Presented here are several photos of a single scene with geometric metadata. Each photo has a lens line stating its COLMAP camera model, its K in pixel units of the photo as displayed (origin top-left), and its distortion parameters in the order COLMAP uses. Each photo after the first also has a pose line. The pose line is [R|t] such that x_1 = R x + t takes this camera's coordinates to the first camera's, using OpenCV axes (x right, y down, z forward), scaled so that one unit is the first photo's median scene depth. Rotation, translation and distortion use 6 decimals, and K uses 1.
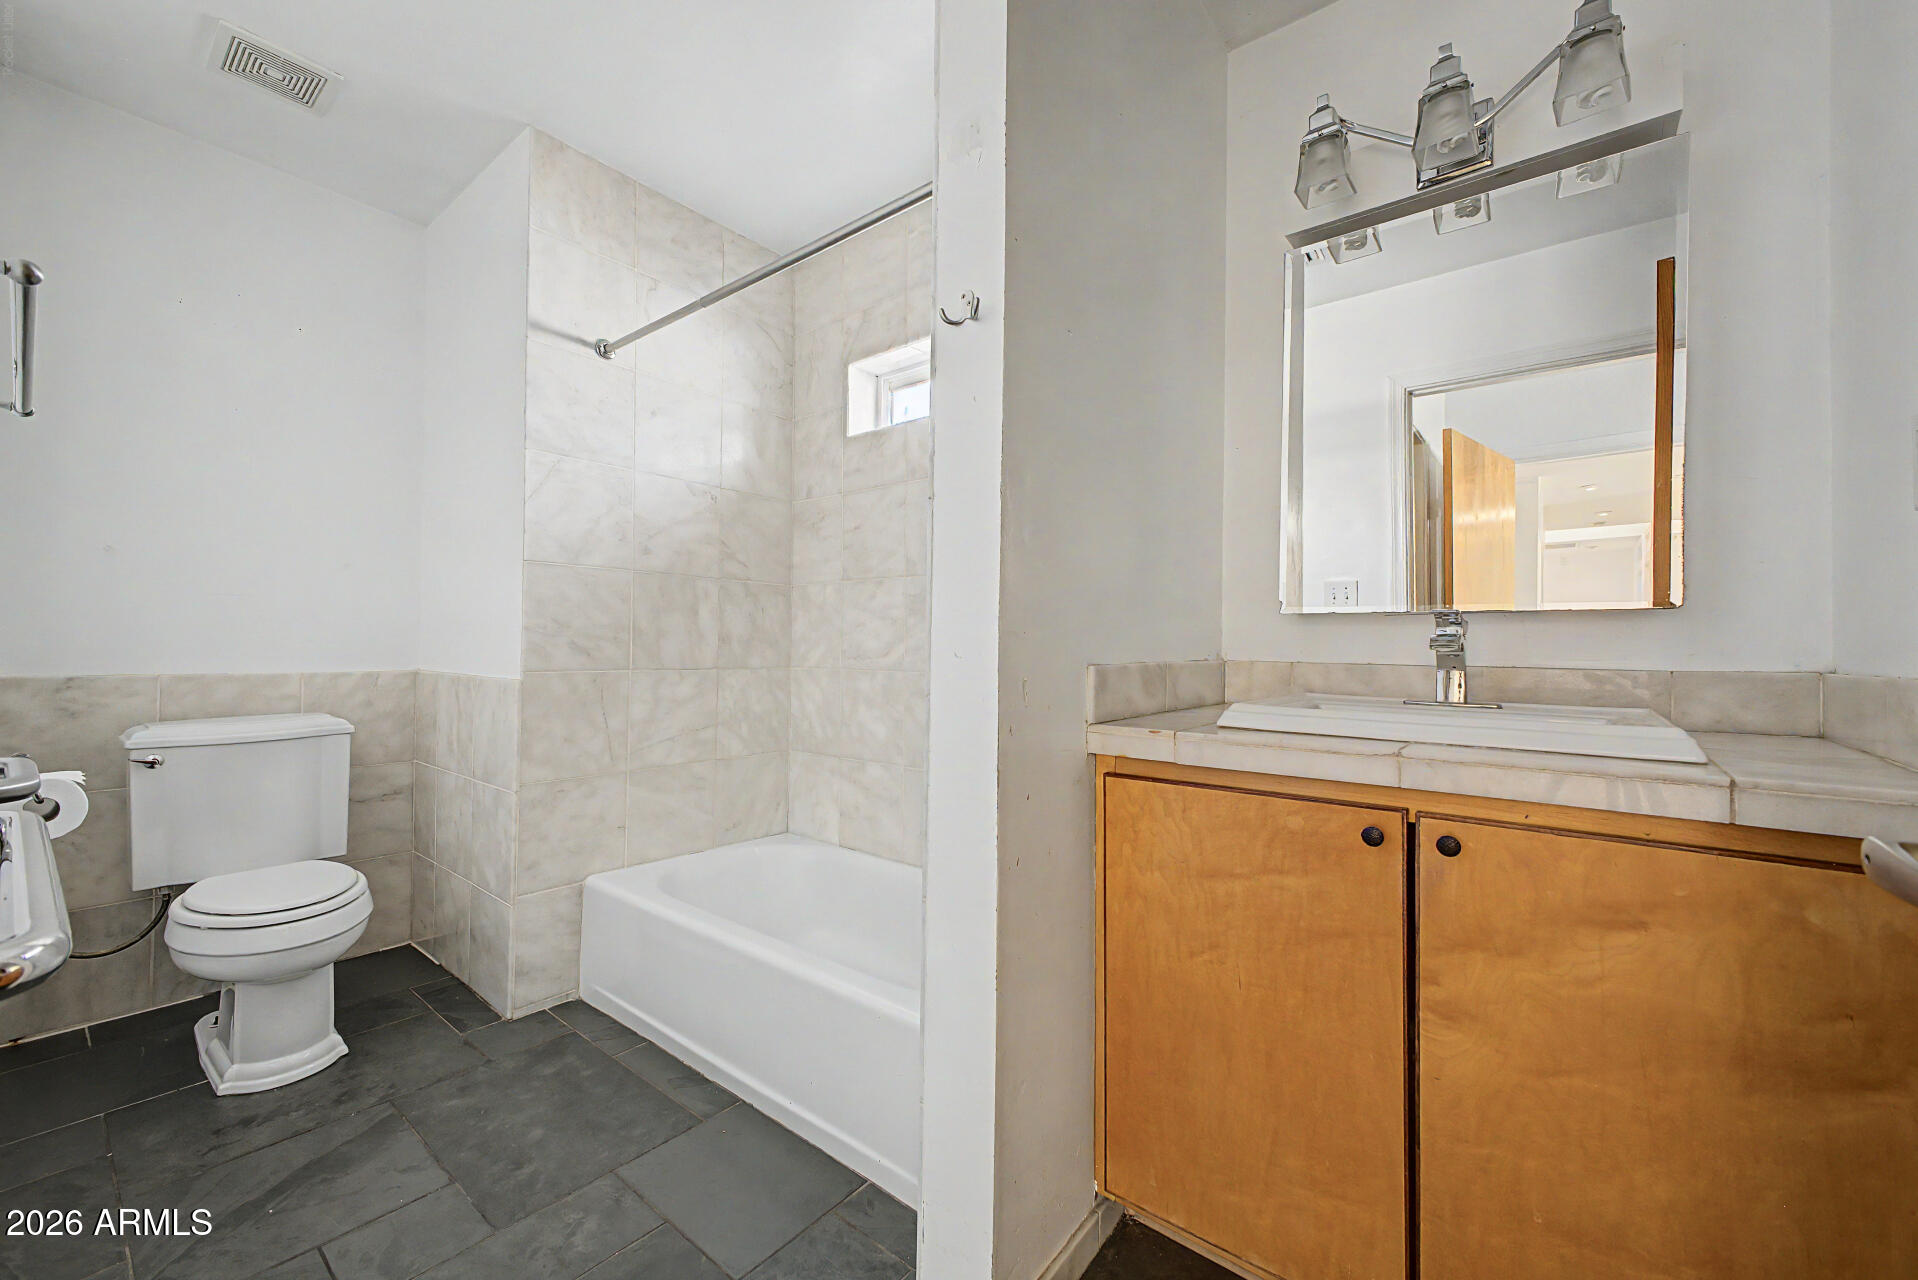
lens RADIAL K [[762.3, 0, 960.8], [0, 762.3, 643.1], [0, 0, 1]] dist [0.002467, 0.000002]
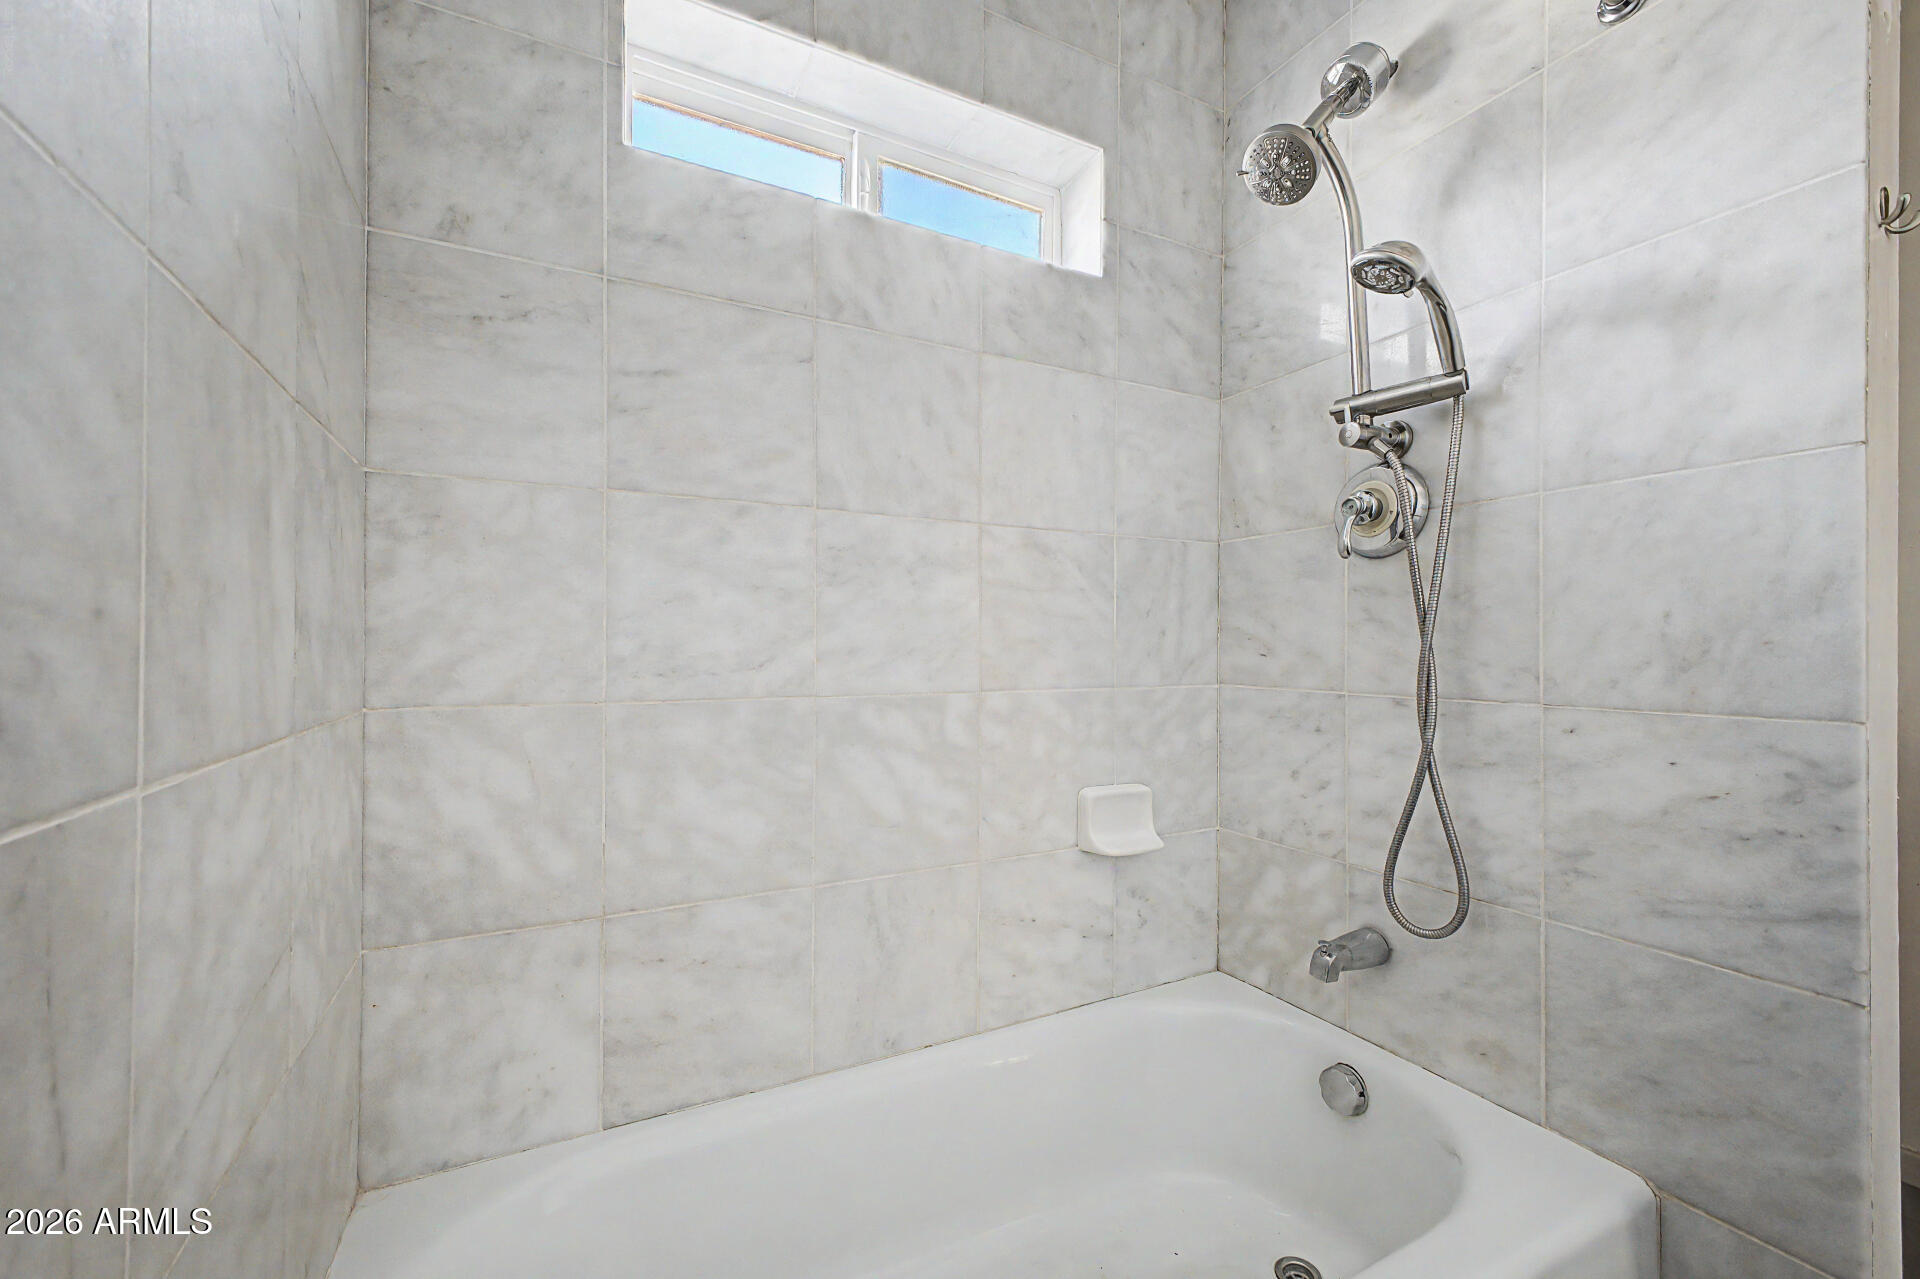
lens RADIAL K [[766.8, 0, 958.5], [0, 766.8, 646.4], [0, 0, 1]] dist [0.016083, -0.004735]
pose [[0.404893, -0.008444, 0.914325, -0.471938], [-0.008915, 0.999873, 0.013183, -0.003560], [-0.914320, -0.013489, 0.404767, 0.671062]]
